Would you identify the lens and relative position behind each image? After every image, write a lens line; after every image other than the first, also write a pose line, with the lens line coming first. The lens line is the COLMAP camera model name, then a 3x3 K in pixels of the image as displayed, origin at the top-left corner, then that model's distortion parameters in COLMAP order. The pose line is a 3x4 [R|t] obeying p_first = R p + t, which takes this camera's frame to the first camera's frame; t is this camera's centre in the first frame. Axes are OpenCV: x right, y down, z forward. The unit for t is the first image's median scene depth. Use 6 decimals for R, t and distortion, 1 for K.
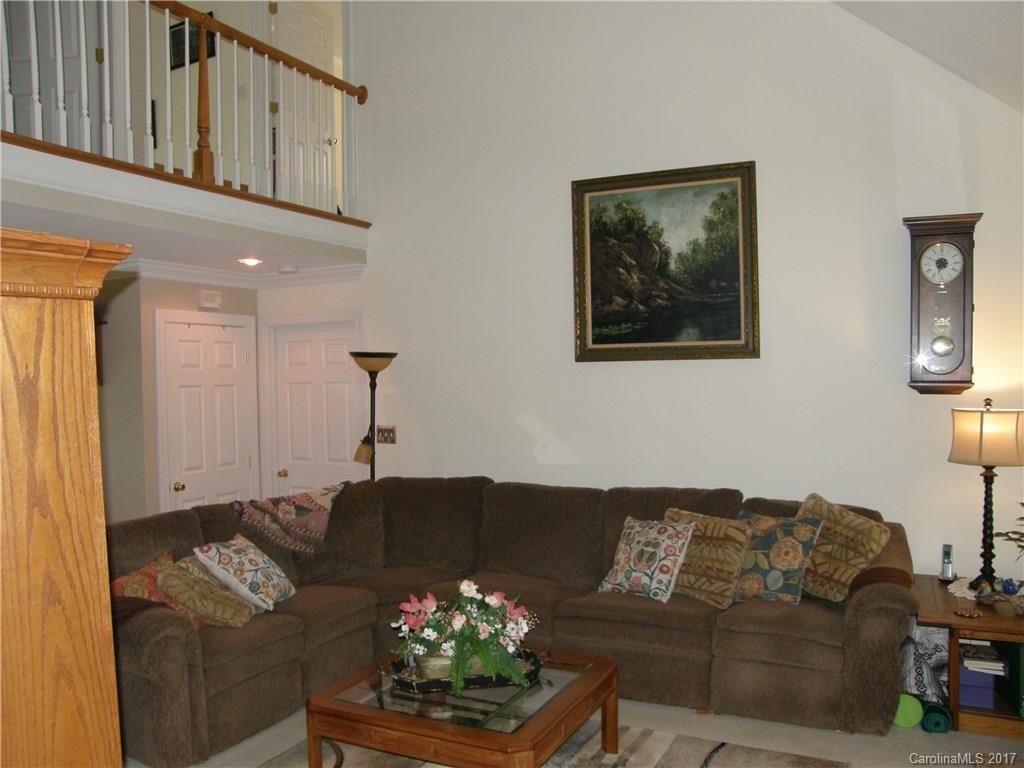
lens RADIAL K [[835.6, 0, 509.5], [0, 835.6, 402.3], [0, 0, 1]] dist [-0.165770, 0.147174]
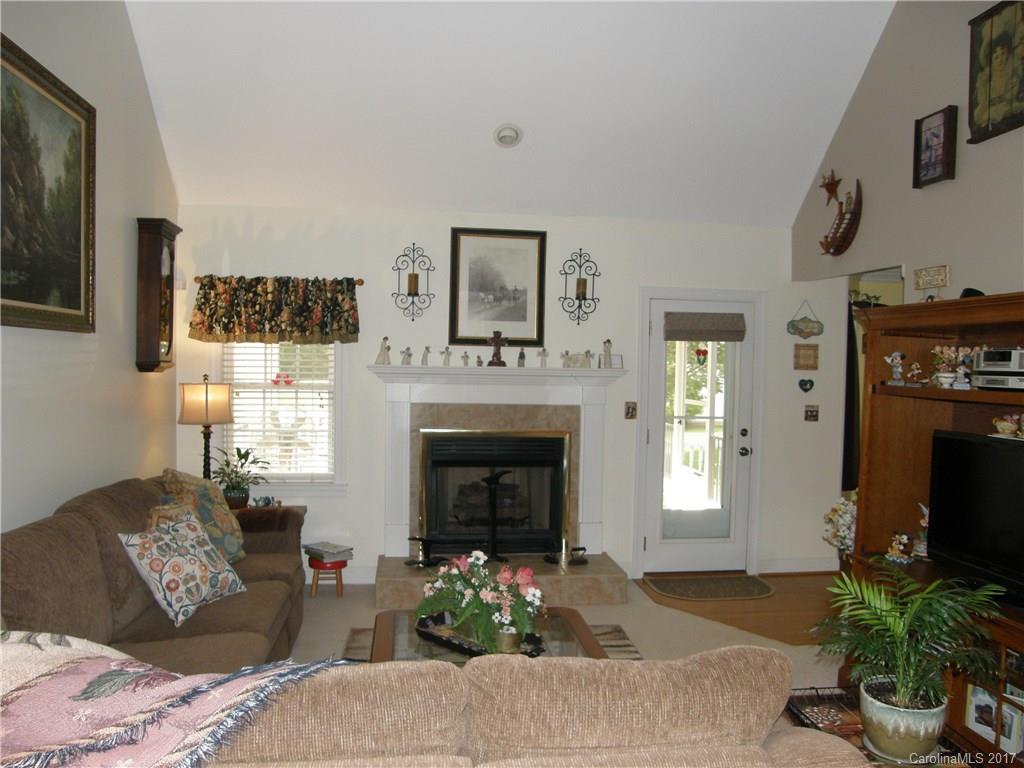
lens RADIAL K [[835.6, 0, 509.5], [0, 835.6, 402.3], [0, 0, 1]] dist [-0.165770, 0.147174]
pose [[-0.541964, -0.031524, 0.839810, -0.641566], [0.019472, 0.998557, 0.050049, -0.013165], [-0.840176, 0.043477, -0.540568, 1.044063]]
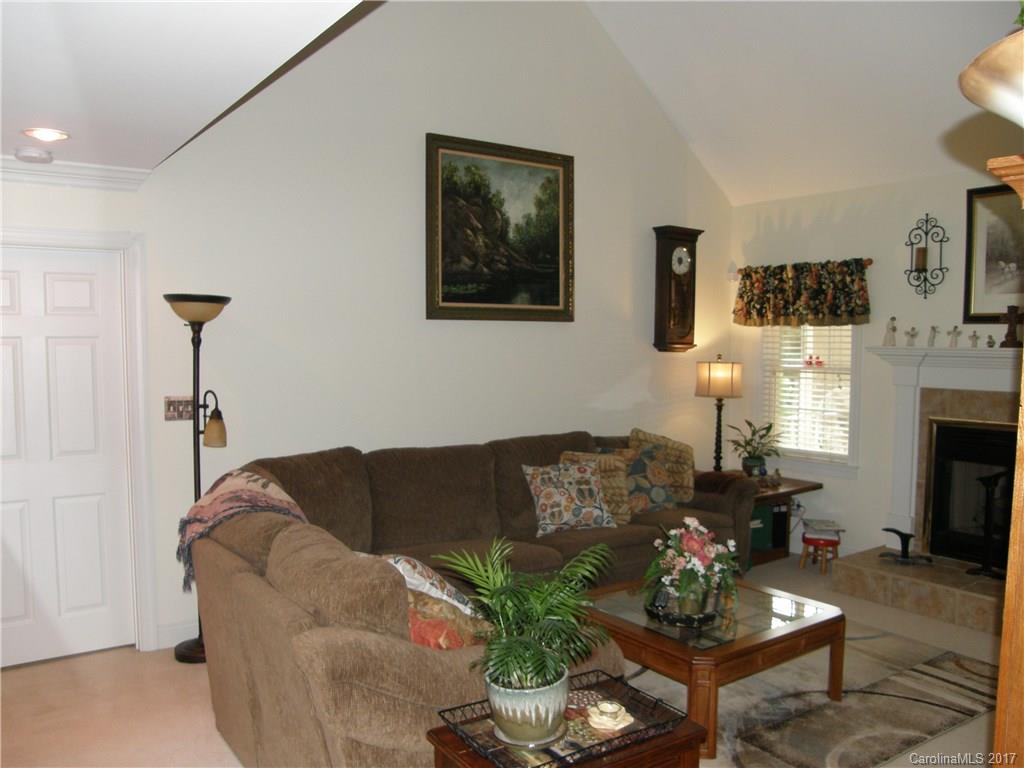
lens RADIAL K [[835.6, 0, 509.5], [0, 835.6, 402.3], [0, 0, 1]] dist [-0.165770, 0.147174]
pose [[0.489026, -0.047065, 0.870998, -0.766184], [0.017497, 0.998872, 0.044151, 0.007697], [-0.872093, -0.006351, 0.489298, 0.463381]]
